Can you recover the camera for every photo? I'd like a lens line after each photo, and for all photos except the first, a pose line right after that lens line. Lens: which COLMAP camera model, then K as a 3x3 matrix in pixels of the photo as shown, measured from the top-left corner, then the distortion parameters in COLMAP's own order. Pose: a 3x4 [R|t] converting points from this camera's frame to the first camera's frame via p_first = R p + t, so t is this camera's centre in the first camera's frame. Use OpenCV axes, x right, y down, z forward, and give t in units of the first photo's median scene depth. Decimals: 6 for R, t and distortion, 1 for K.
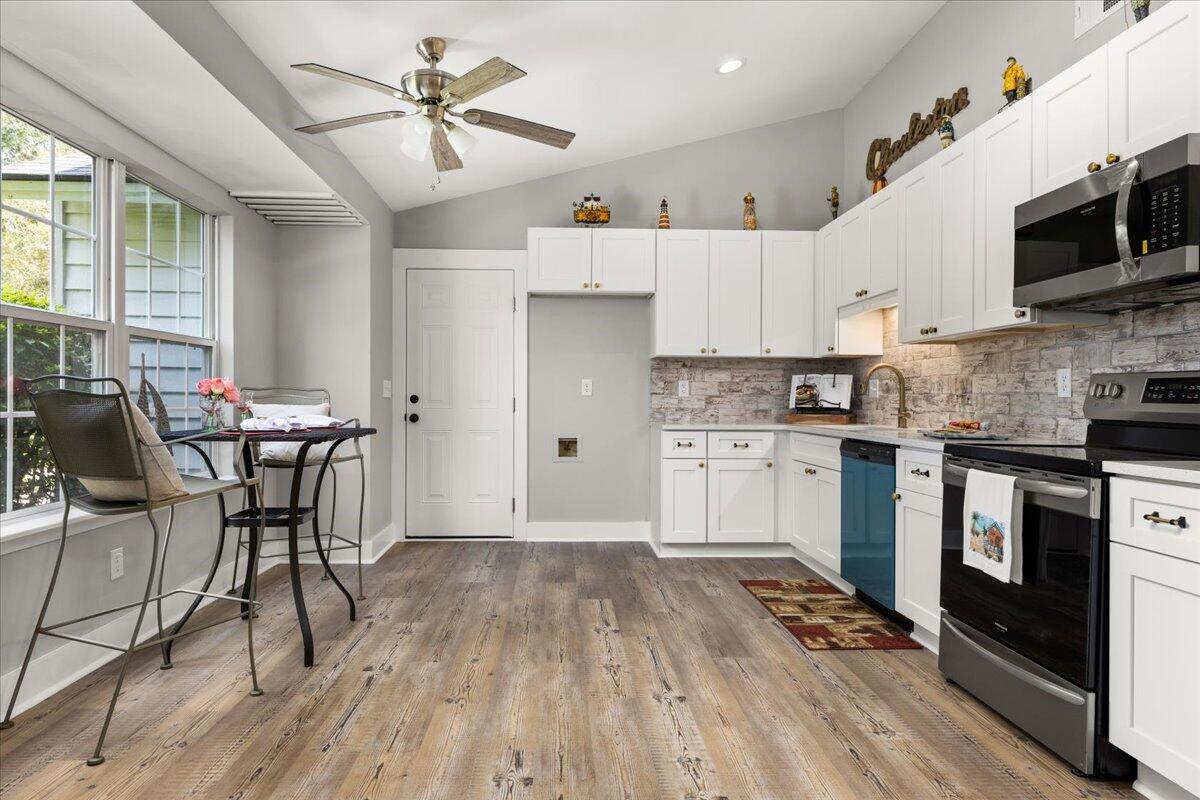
lens RADIAL K [[698.3, 0, 583.5], [0, 698.3, 398.8], [0, 0, 1]] dist [0.000228, 0.000097]
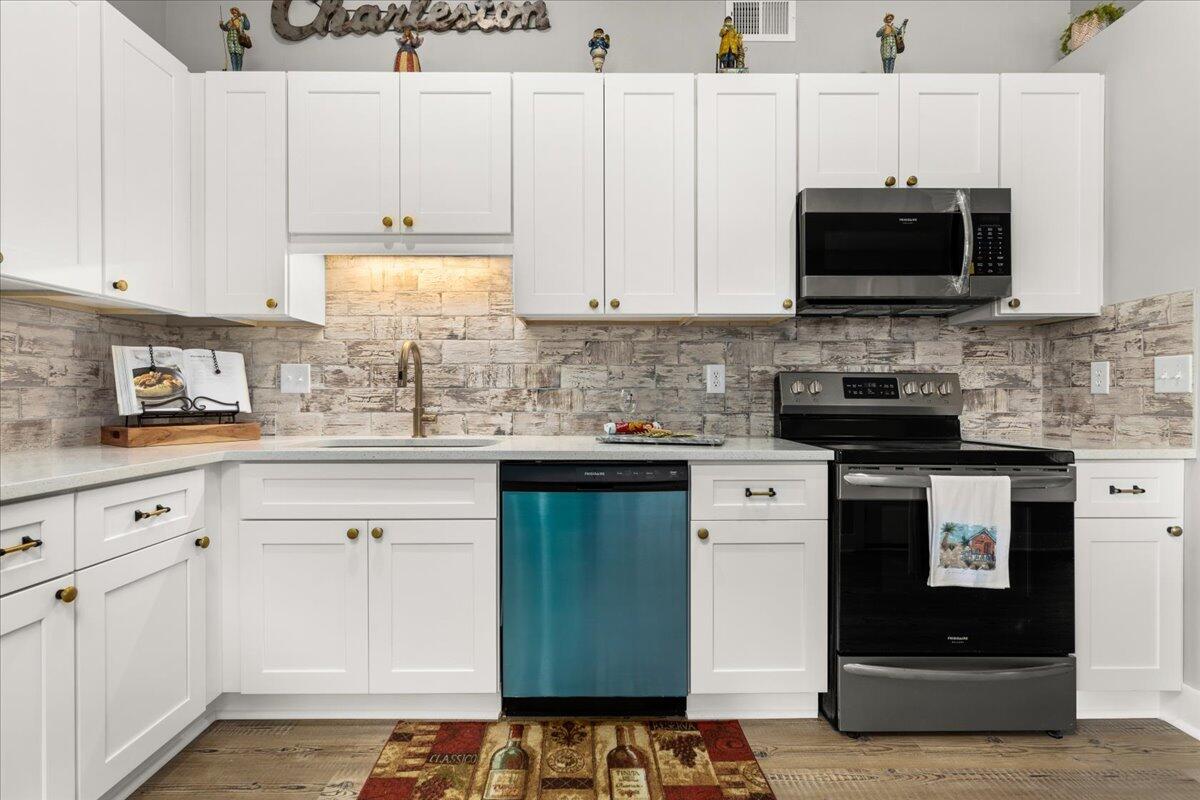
lens RADIAL K [[583.7, 0, 600.0], [0, 583.7, 400.0], [0, 0, 1]] dist [-0.001980, 0.000800]
pose [[0.028360, -0.012504, 0.999520, -0.119261], [-0.000502, 0.999921, 0.012524, -0.002173], [-0.999598, -0.000857, 0.028351, 0.891381]]
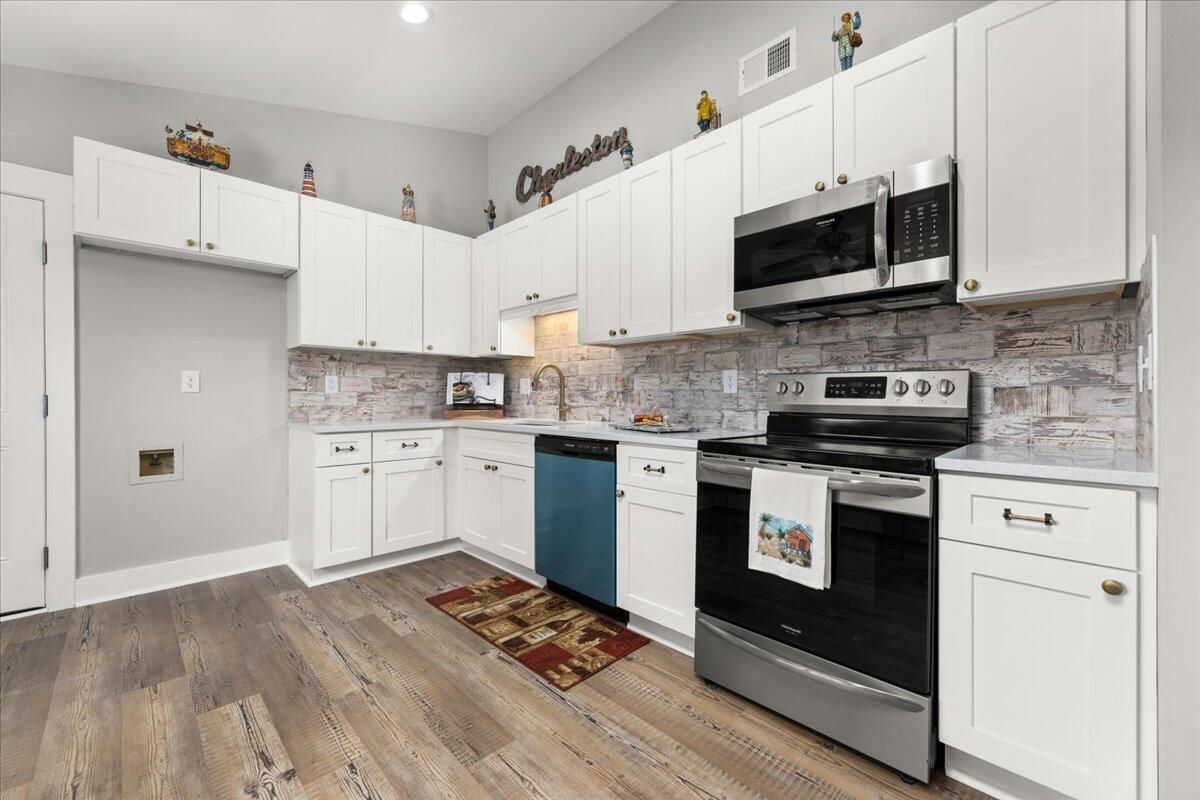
lens RADIAL K [[485.8, 0, 602.3], [0, 485.8, 397.0], [0, 0, 1]] dist [0.001812, 0.000072]
pose [[0.736584, -0.005332, 0.676325, -0.031818], [0.002915, 0.999985, 0.004710, -0.000505], [-0.676340, -0.001498, 0.736588, 0.415481]]
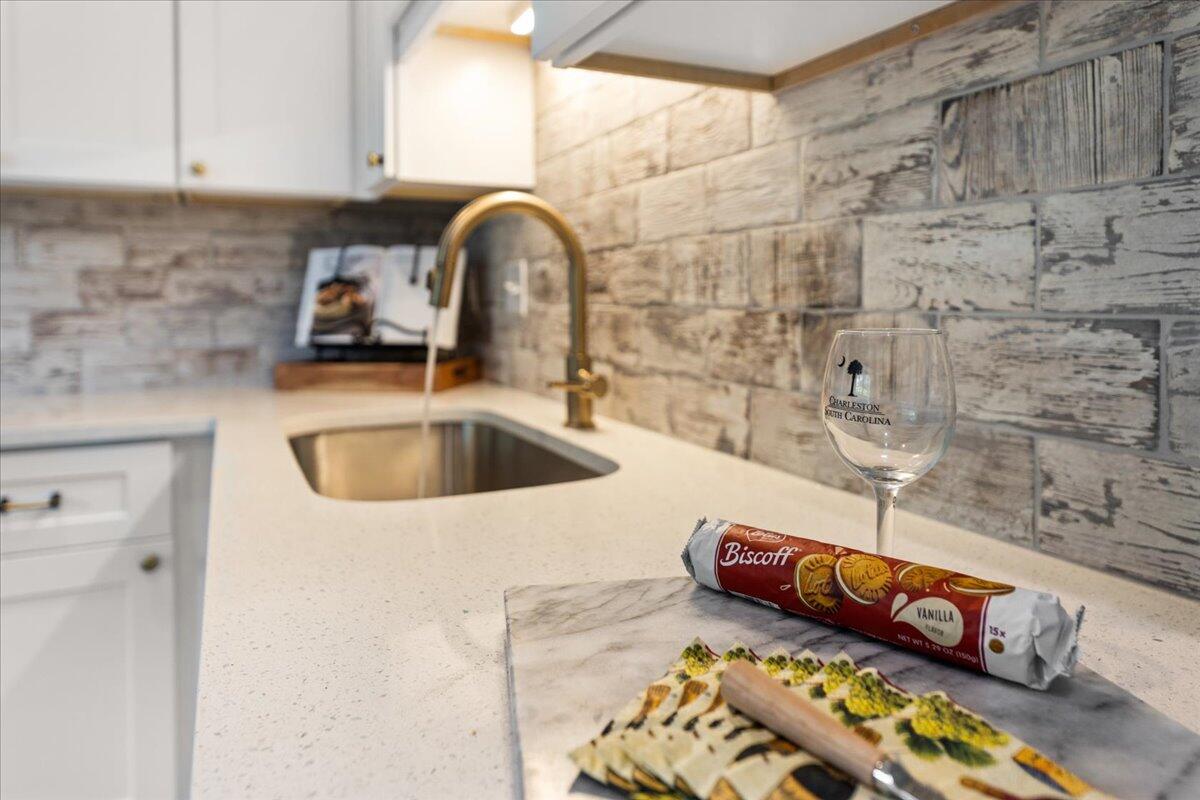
lens RADIAL K [[791.2, 0, 598.1], [0, 791.2, 305.1], [0, 0, 1]] dist [-0.000836, 0.000573]
pose [[0.921137, -0.012444, 0.389040, 0.375237], [0.009515, 0.999910, 0.009455, -0.011327], [-0.389123, -0.005007, 0.921172, 0.777021]]
